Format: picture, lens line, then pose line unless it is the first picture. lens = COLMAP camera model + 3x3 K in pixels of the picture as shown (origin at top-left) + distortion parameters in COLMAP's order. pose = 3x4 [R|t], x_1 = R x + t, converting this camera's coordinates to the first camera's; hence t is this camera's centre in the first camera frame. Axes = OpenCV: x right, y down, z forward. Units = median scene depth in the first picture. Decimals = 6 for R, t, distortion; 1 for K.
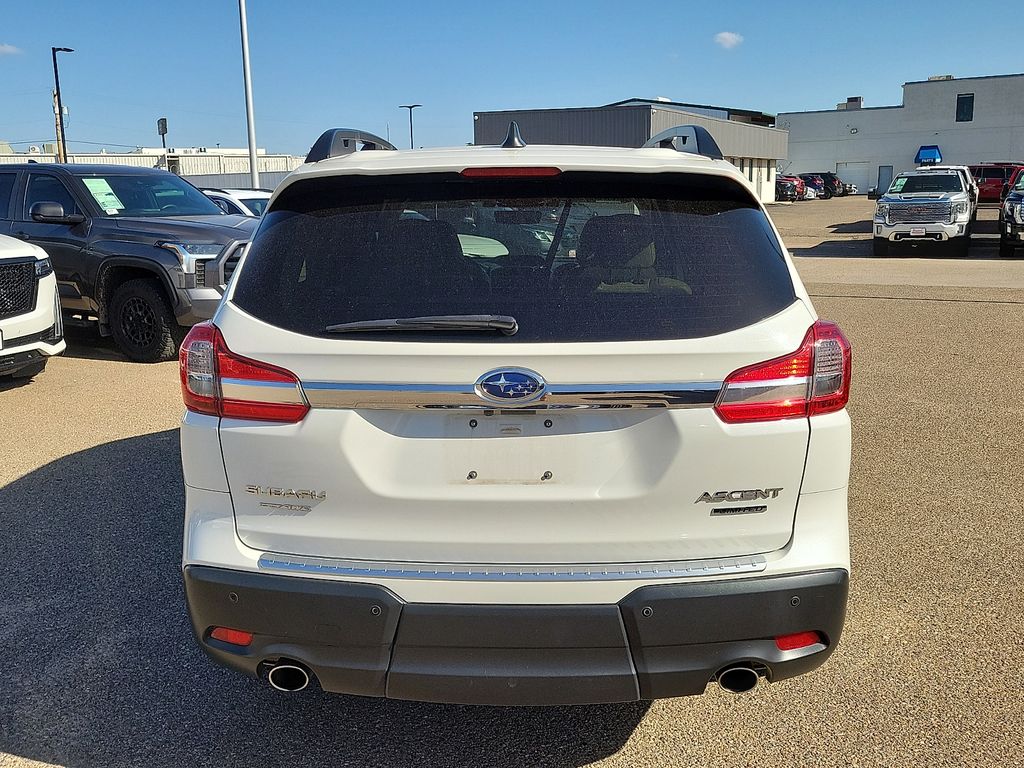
lens RADIAL K [[971.8, 0, 495.3], [0, 971.8, 367.6], [0, 0, 1]] dist [0.051934, -0.015298]
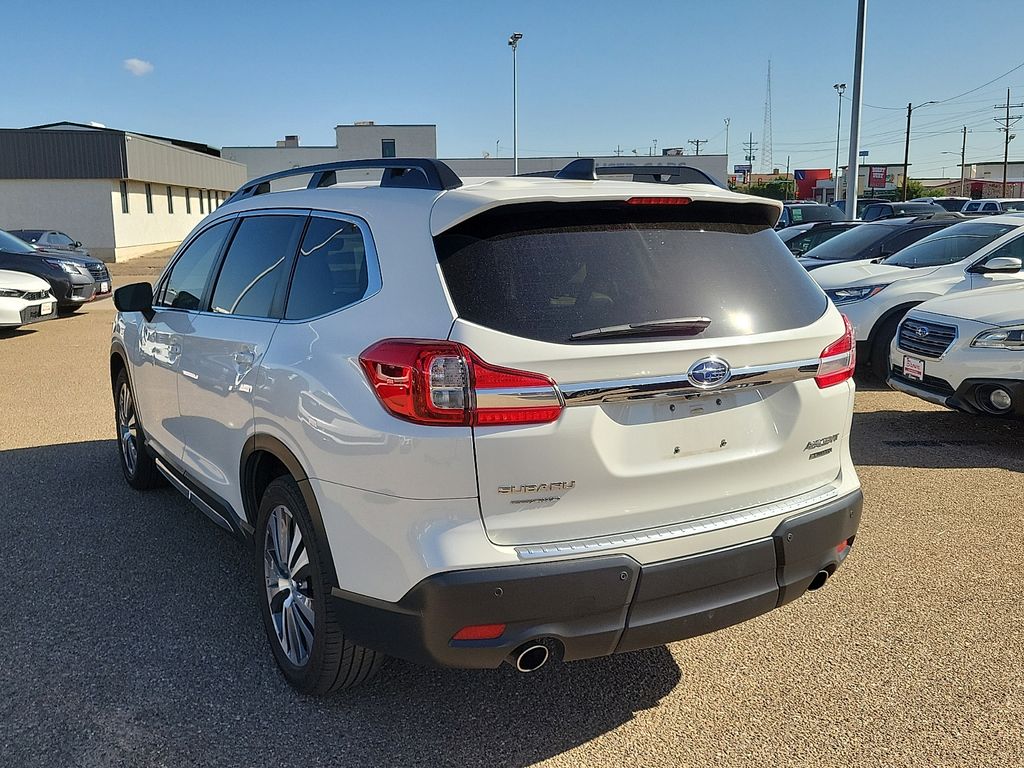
lens RADIAL K [[973.9, 0, 491.1], [0, 973.9, 384.5], [0, 0, 1]] dist [0.051123, -0.004521]
pose [[0.844063, -0.082284, 0.529894, -0.828584], [0.090640, 0.995831, 0.010257, -0.004118], [-0.528528, 0.039372, 0.848002, 0.085598]]
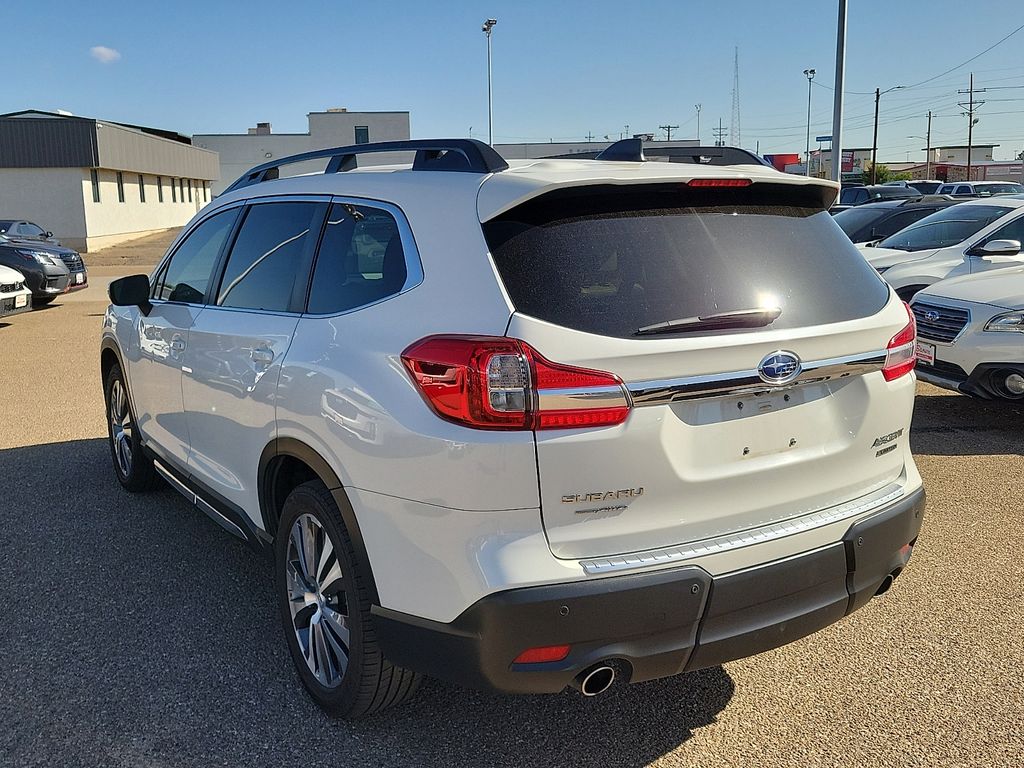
lens RADIAL K [[971.8, 0, 495.3], [0, 971.8, 367.6], [0, 0, 1]] dist [0.051934, -0.015298]
pose [[0.825821, -0.091709, 0.556426, -0.852304], [0.103443, 0.994581, 0.010400, -0.026037], [-0.554364, 0.048970, 0.830832, 0.212928]]
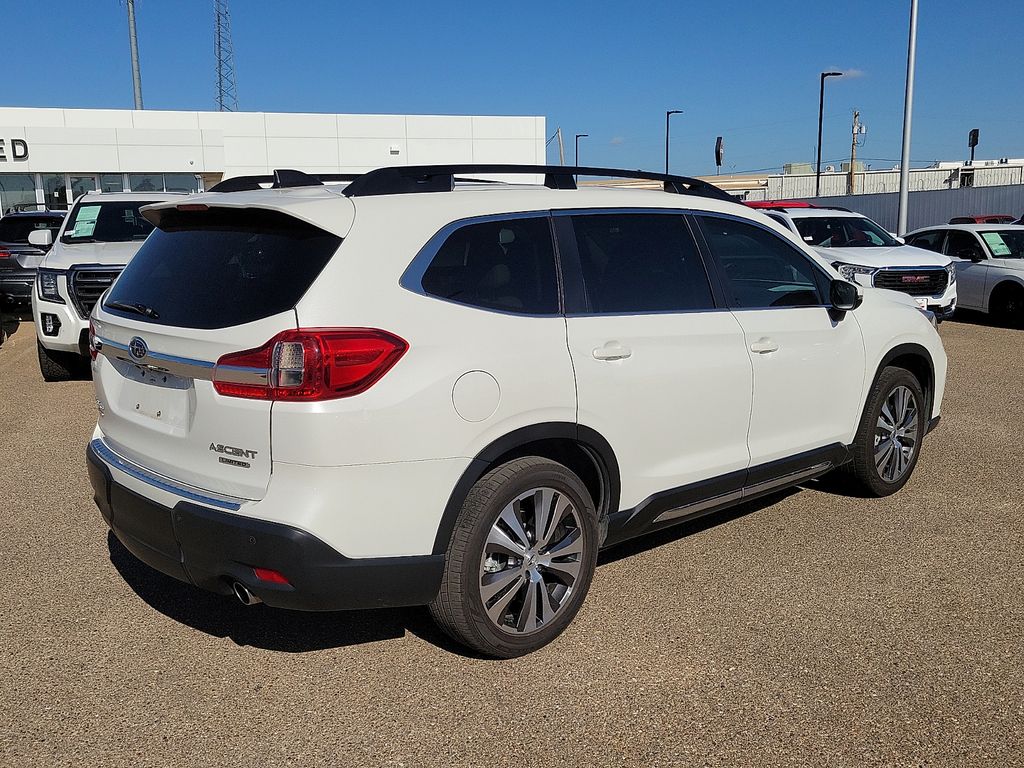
lens RADIAL K [[971.1, 0, 479.9], [0, 971.1, 373.6], [0, 0, 1]] dist [0.051380, -0.000028]
pose [[0.690631, 0.118151, -0.713491, 1.385870], [-0.124973, 0.991220, 0.043173, -0.071620], [0.712328, 0.059351, 0.699333, 0.297682]]
